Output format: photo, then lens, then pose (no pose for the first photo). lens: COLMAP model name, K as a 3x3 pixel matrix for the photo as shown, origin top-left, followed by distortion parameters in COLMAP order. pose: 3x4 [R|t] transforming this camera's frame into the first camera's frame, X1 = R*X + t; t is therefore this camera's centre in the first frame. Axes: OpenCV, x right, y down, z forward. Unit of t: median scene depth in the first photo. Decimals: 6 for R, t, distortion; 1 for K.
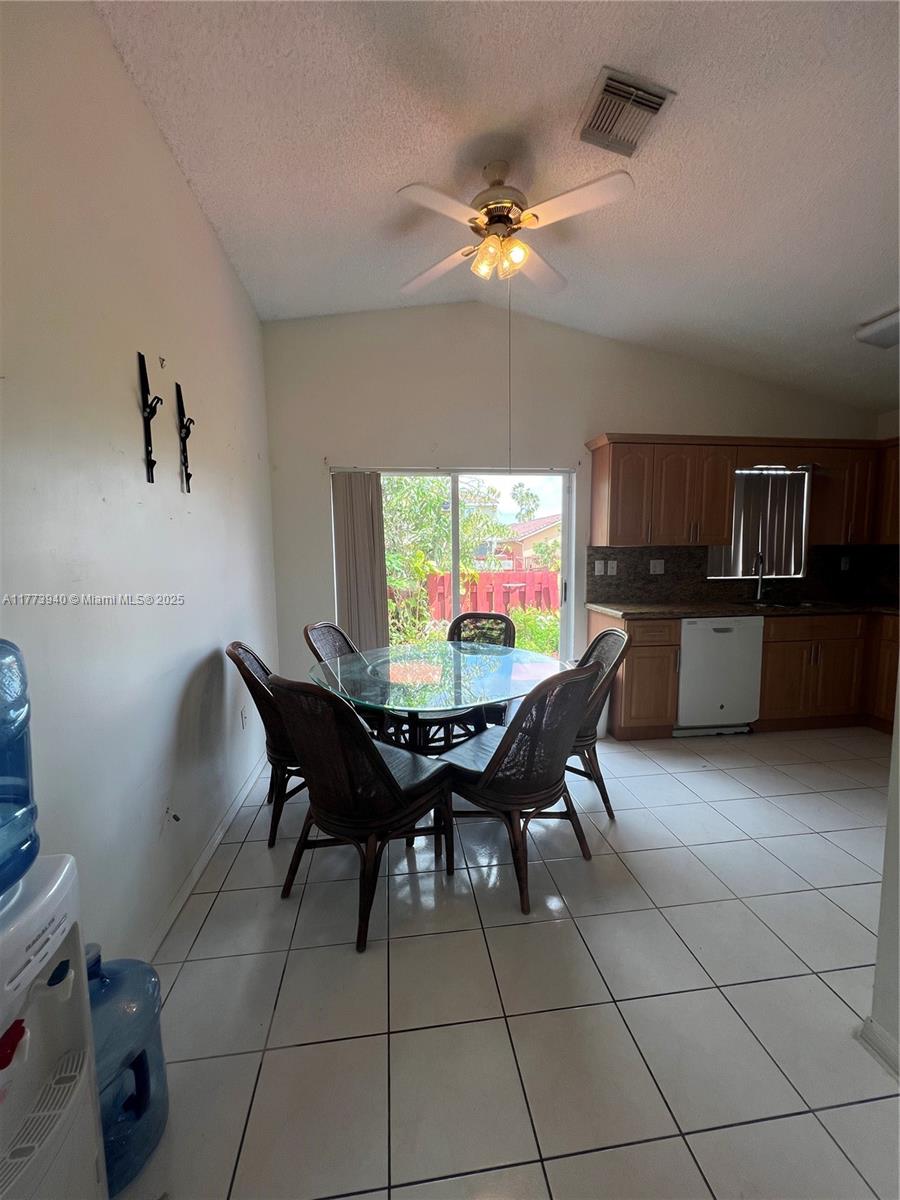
lens RADIAL K [[481.1, 0, 451.6], [0, 481.1, 600.2], [0, 0, 1]] dist [-0.005445, 0.000920]
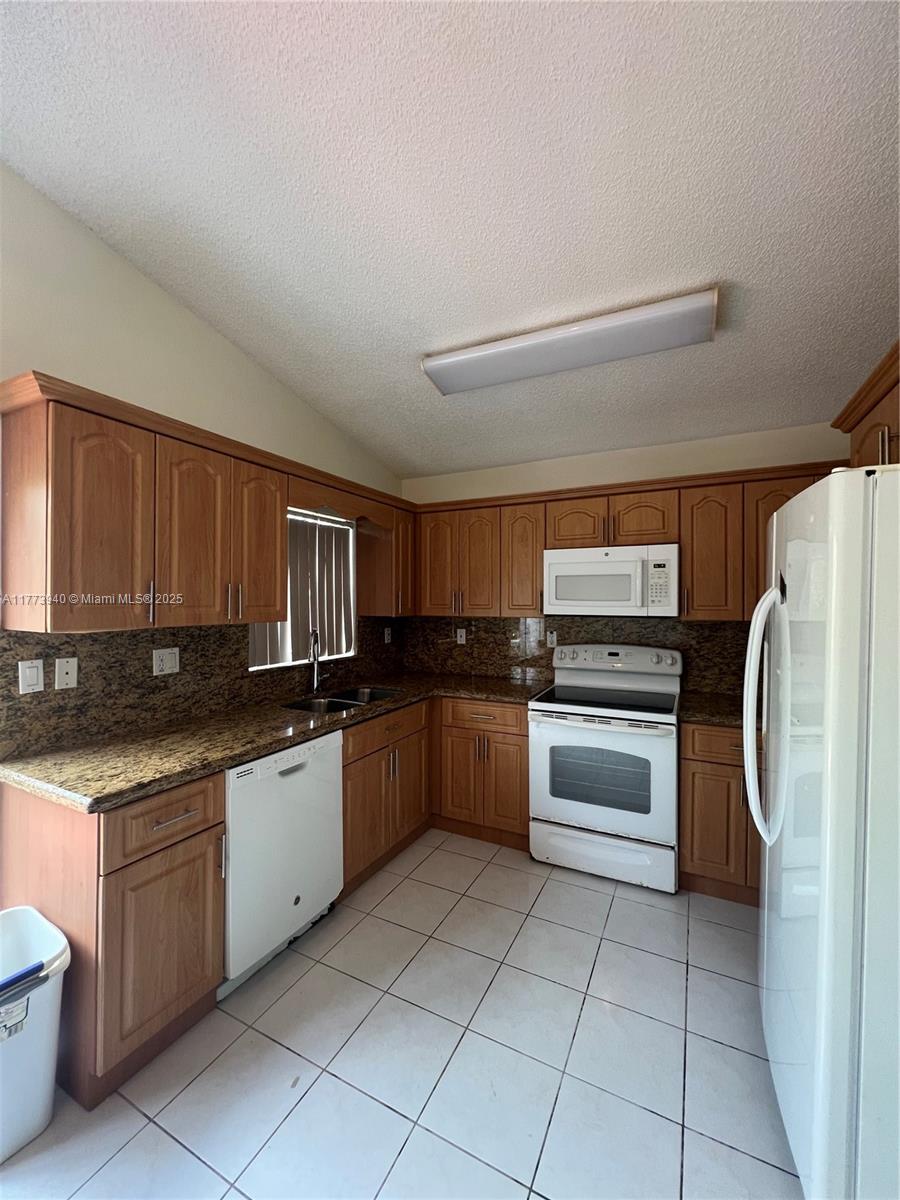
lens RADIAL K [[481.1, 0, 450.8], [0, 481.1, 602.0], [0, 0, 1]] dist [-0.005445, 0.000920]
pose [[0.568062, 0.007318, 0.822953, 0.161999], [0.076100, 0.995209, -0.061380, -0.079043], [-0.819460, 0.097495, 0.564783, 0.421508]]
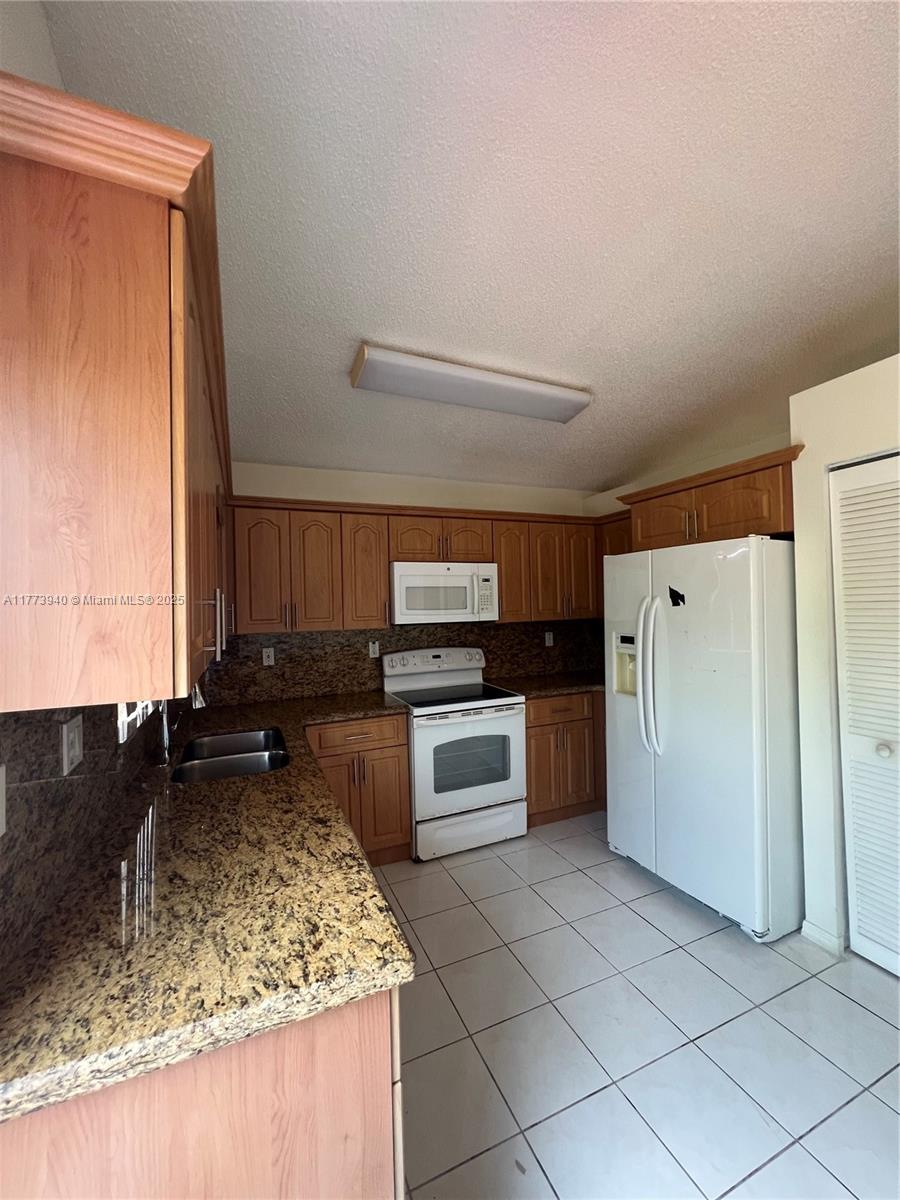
lens RADIAL K [[481.1, 0, 447.5], [0, 481.1, 602.0], [0, 0, 1]] dist [-0.005445, 0.000920]
pose [[-0.270549, 0.025701, 0.962363, 0.093752], [0.126496, 0.991926, 0.009071, -0.128019], [-0.954359, 0.124189, -0.271616, 0.863132]]
